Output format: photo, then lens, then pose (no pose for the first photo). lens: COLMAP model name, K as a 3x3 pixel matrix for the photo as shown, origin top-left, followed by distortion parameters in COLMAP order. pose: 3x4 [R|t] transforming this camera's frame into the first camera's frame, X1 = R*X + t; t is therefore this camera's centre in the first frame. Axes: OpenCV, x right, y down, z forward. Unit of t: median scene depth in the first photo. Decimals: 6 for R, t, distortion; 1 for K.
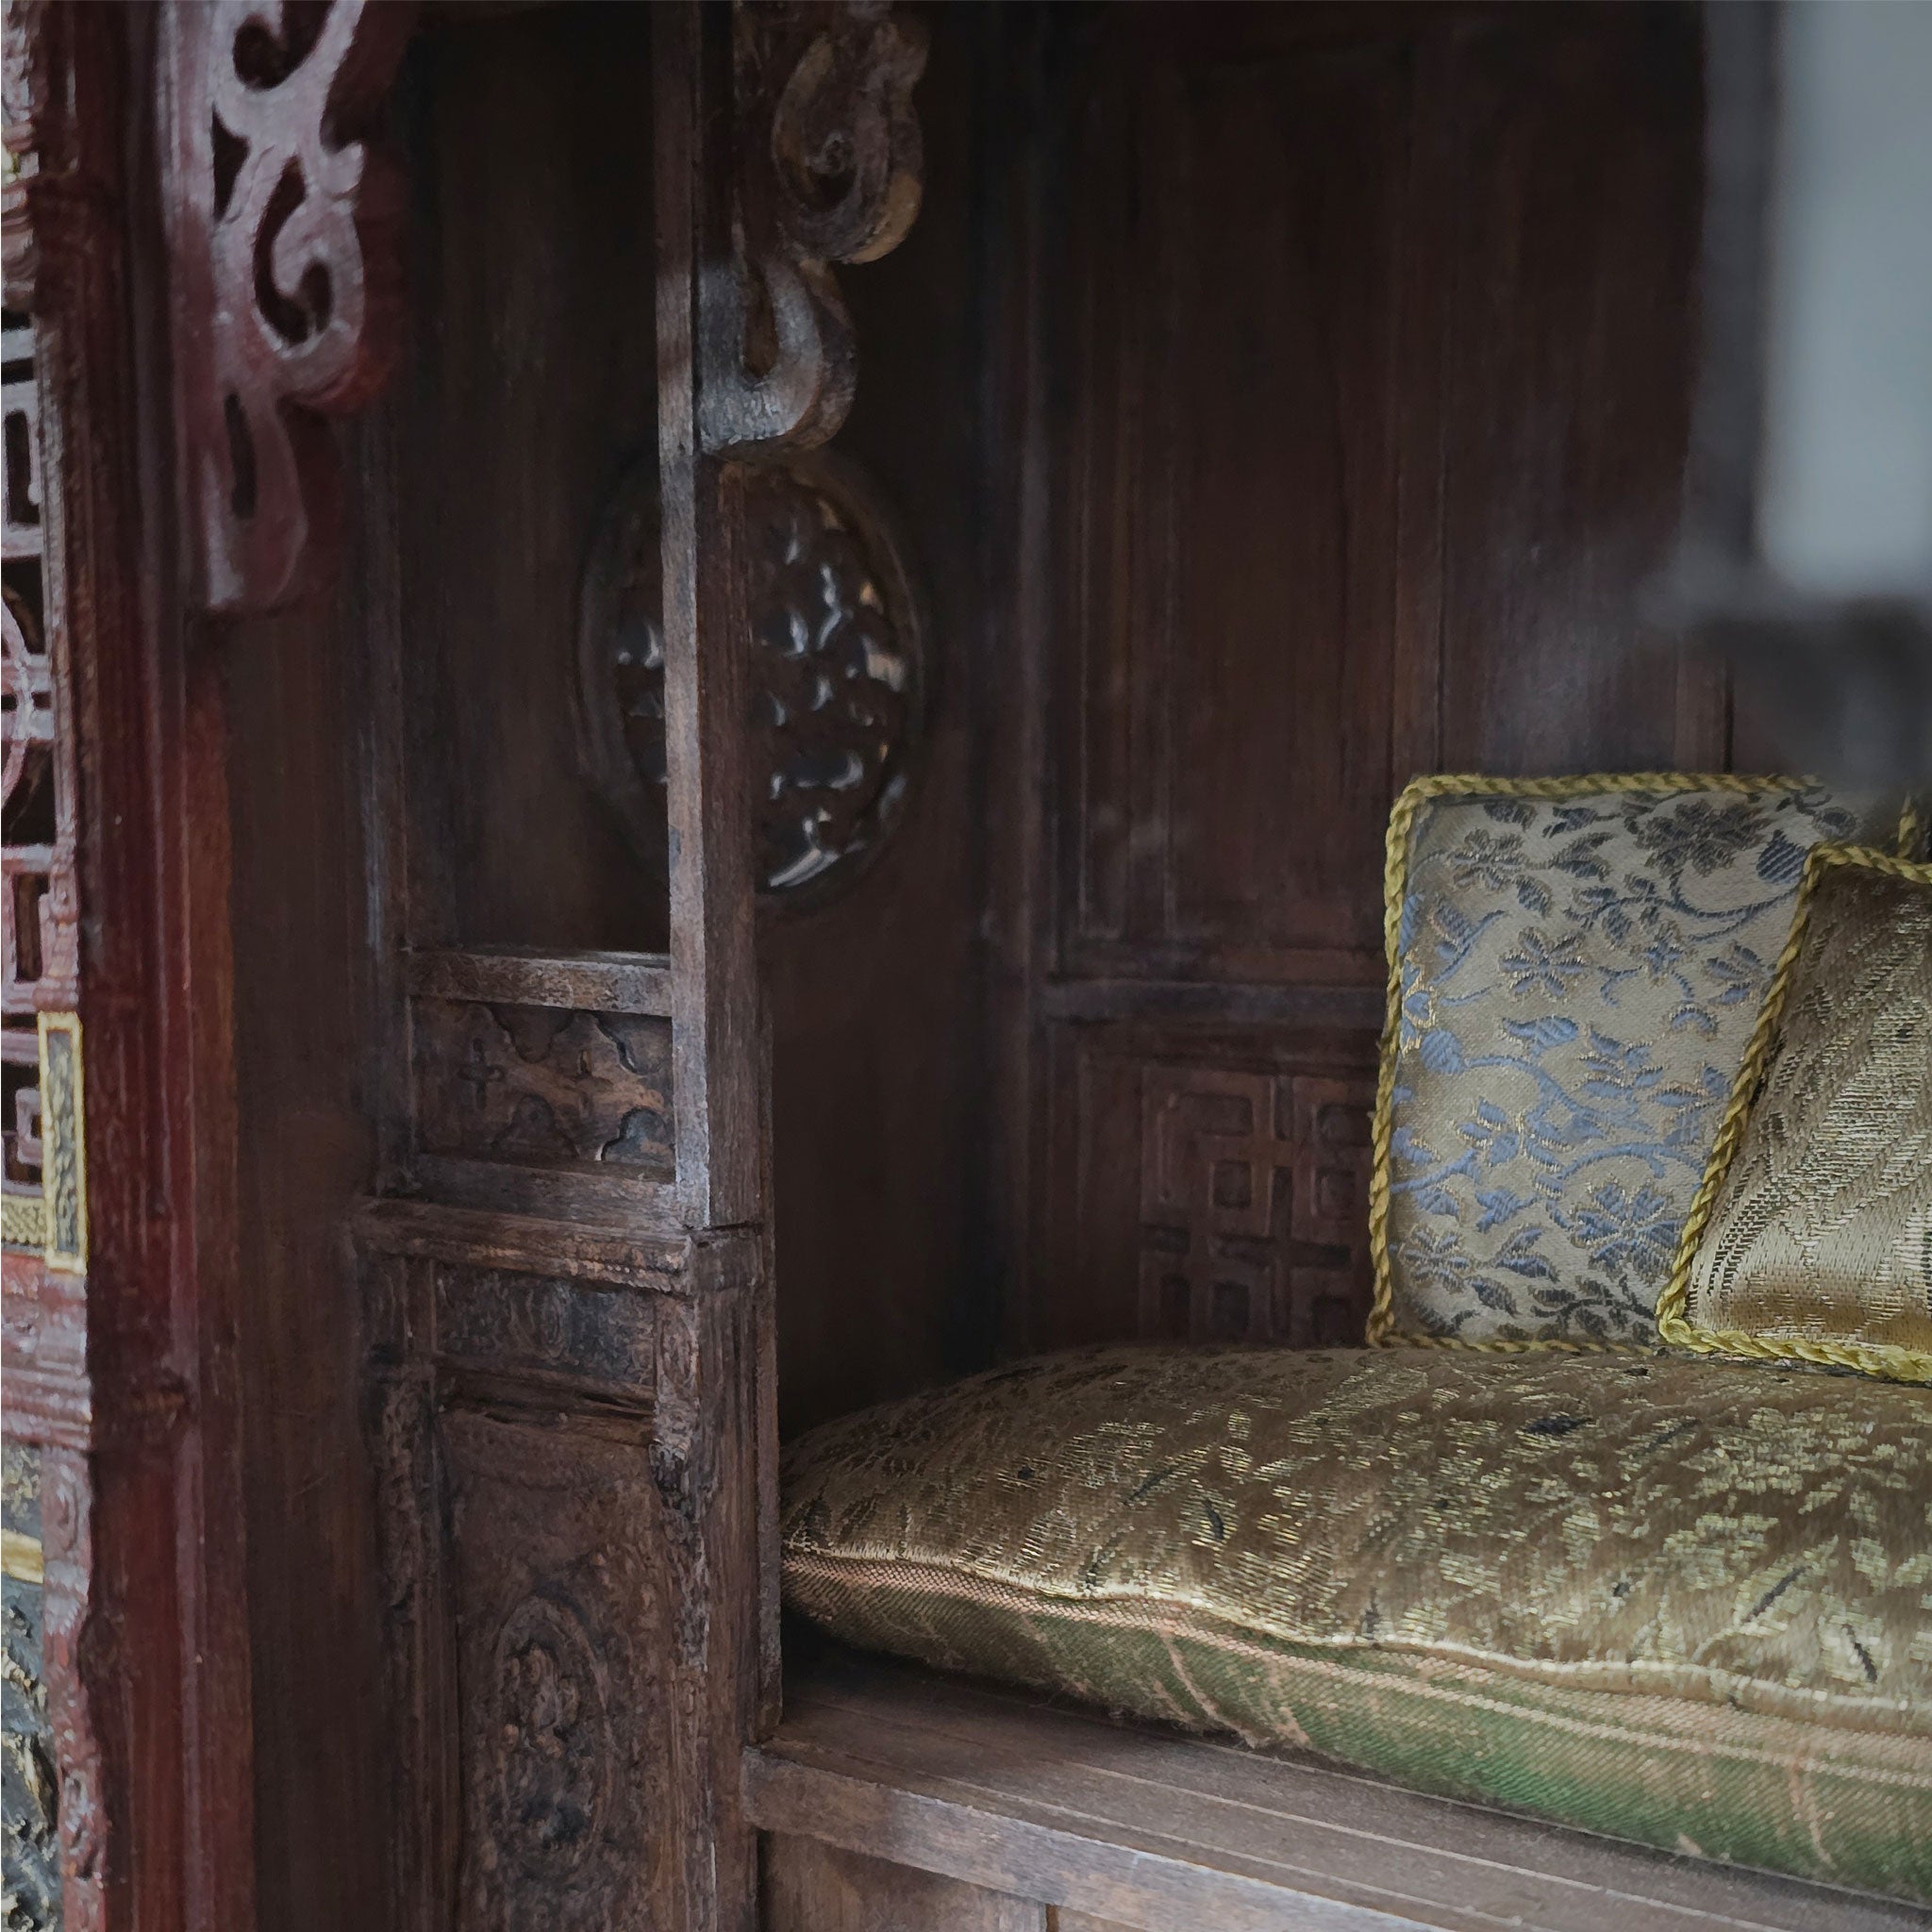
lens RADIAL K [[3607.1, 0, 965.2], [0, 3607.1, 1267.4], [0, 0, 1]] dist [0.204958, -0.842301]
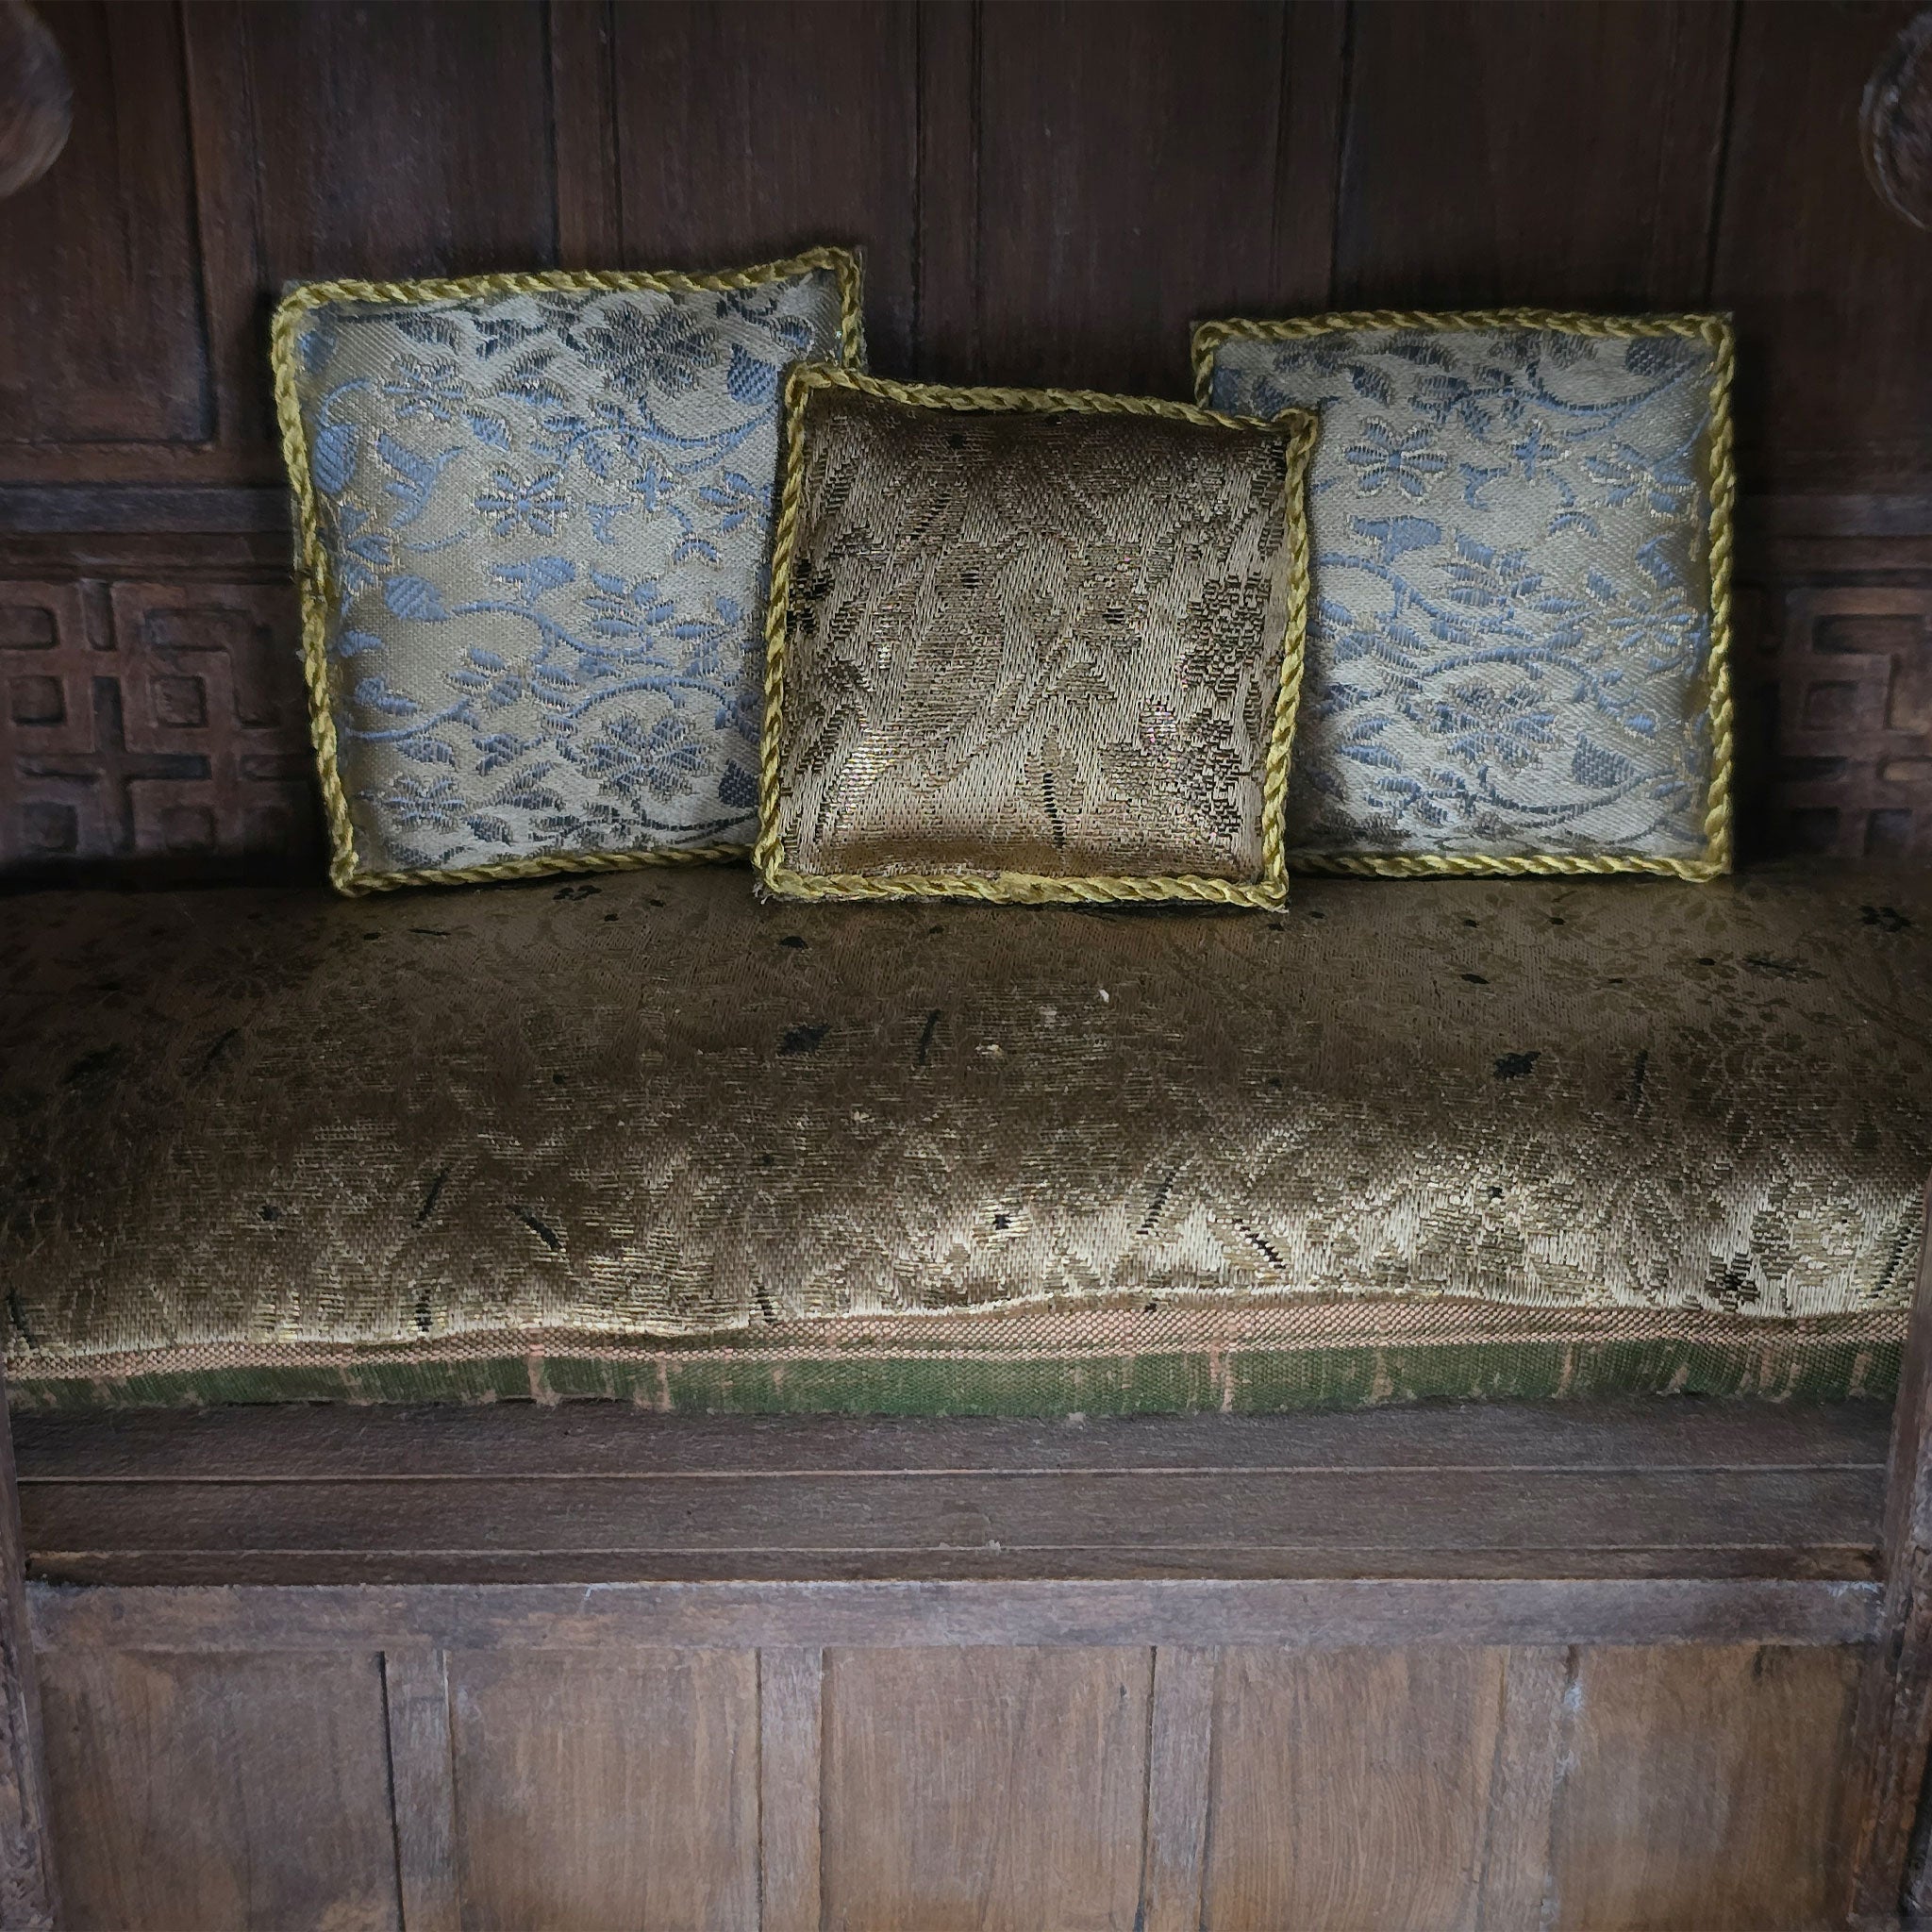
lens RADIAL K [[3612.7, 0, 989.2], [0, 3612.7, 975.0], [0, 0, 1]] dist [0.227970, -1.184677]
pose [[0.725015, -0.284784, 0.627098, -0.419532], [0.076694, 0.938229, 0.337409, -0.302405], [-0.684450, -0.196532, 0.702071, 0.228869]]
